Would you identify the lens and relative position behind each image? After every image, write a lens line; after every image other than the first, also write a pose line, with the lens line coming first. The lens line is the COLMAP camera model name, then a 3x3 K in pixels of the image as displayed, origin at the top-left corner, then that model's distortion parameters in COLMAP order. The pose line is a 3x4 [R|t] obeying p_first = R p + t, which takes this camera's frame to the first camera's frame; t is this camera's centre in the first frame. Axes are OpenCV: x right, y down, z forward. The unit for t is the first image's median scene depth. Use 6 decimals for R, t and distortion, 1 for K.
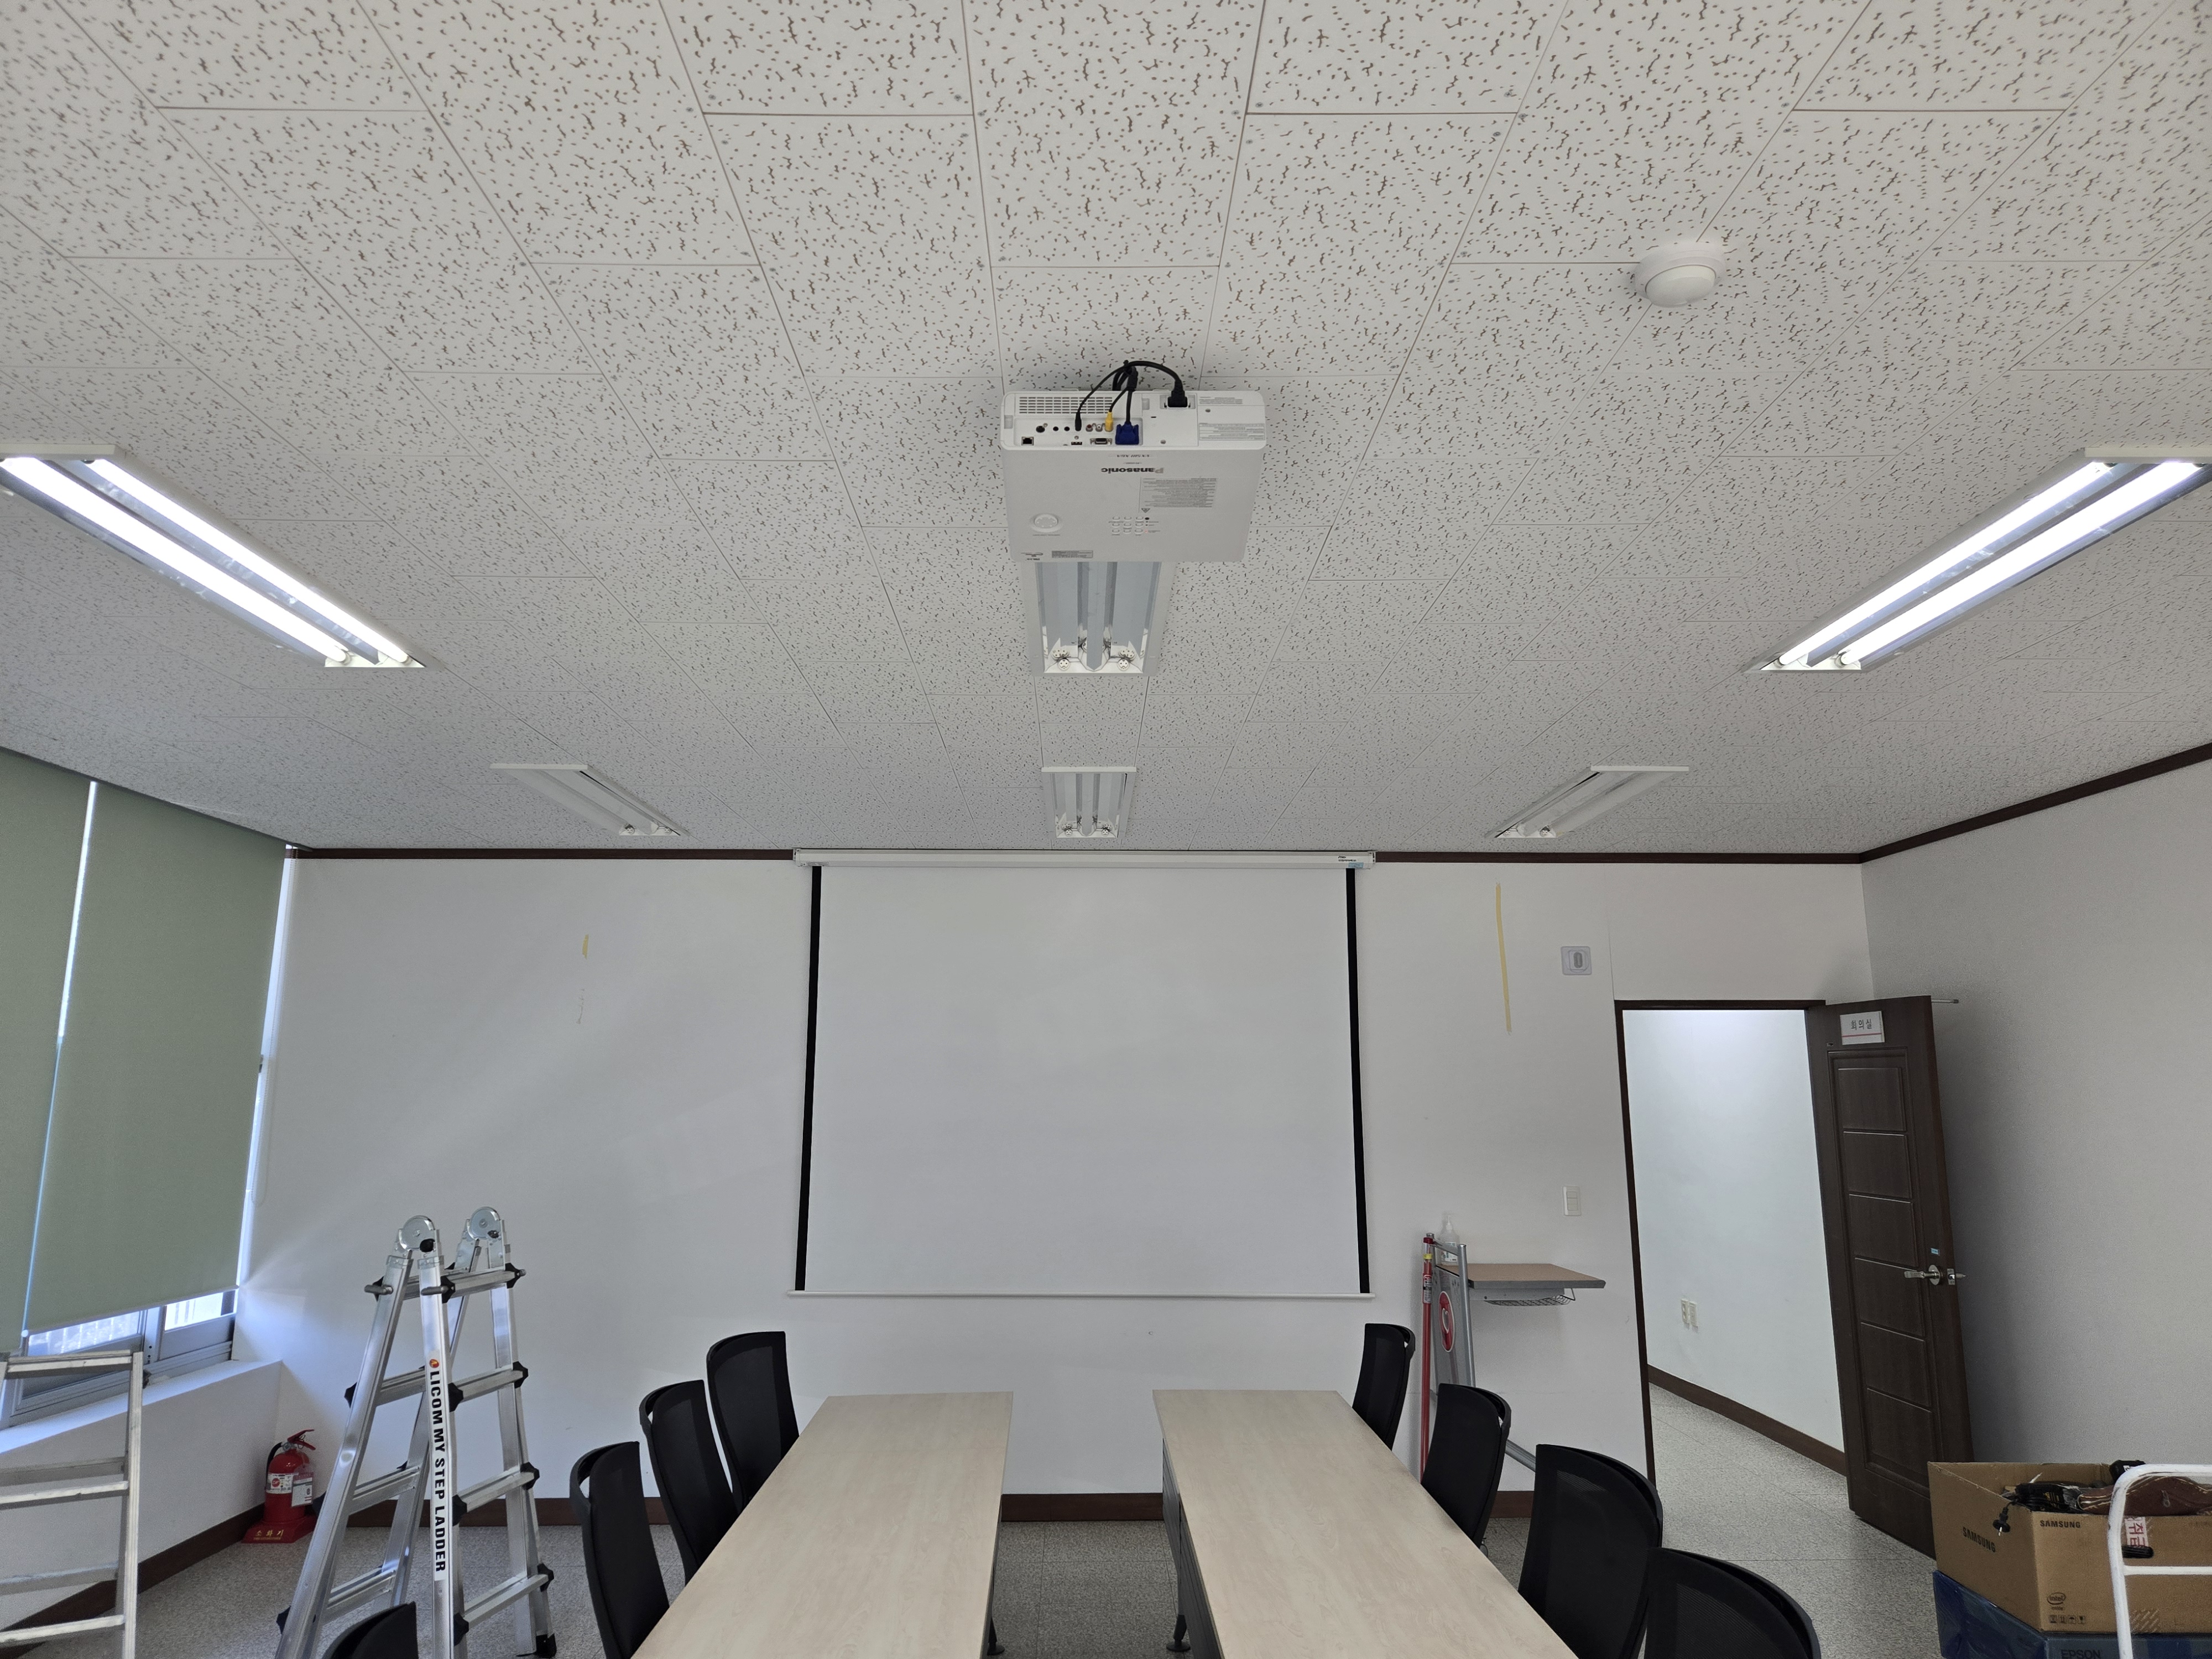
lens RADIAL K [[1698.9, 0, 1094.3], [0, 1698.9, 809.5], [0, 0, 1]] dist [0.059776, -0.051143]
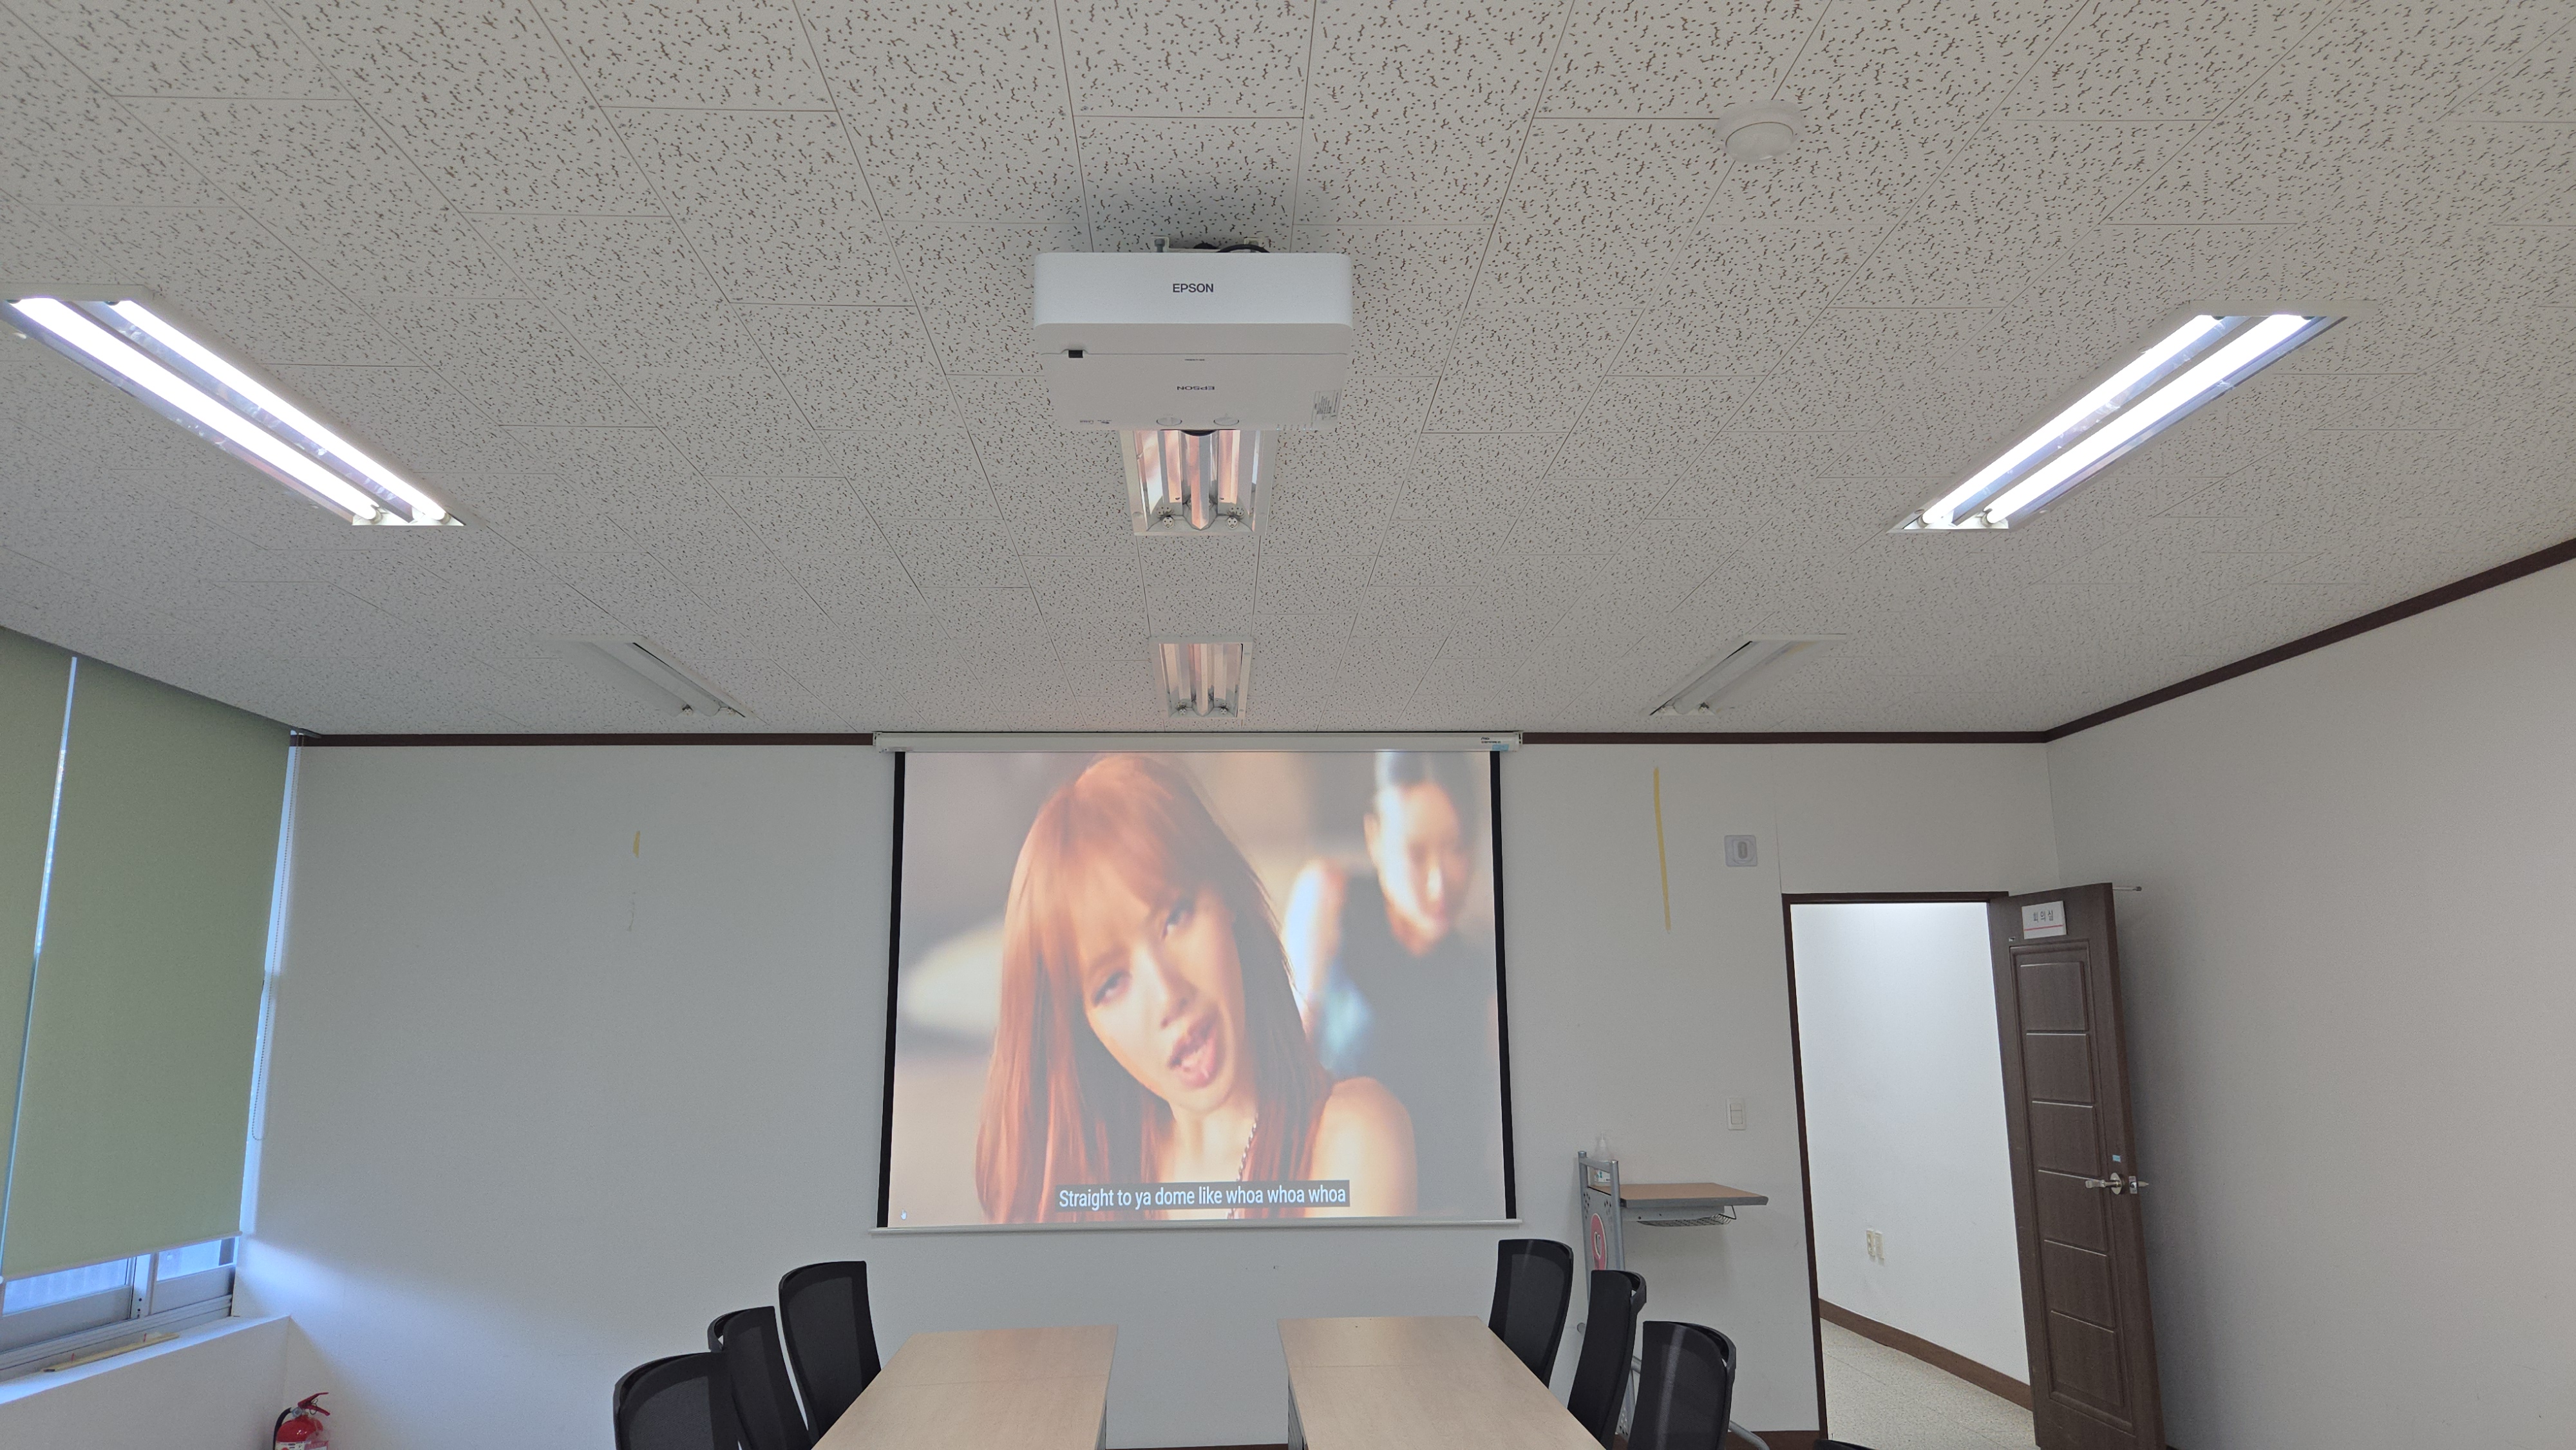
lens RADIAL K [[1977.3, 0, 1305.2], [0, 1977.3, 700.0], [0, 0, 1]] dist [0.069554, -0.068751]
pose [[0.999220, -0.003526, 0.039334, 0.019570], [0.003503, 0.999994, 0.000665, 0.014852], [-0.039336, -0.000526, 0.999226, -0.112937]]
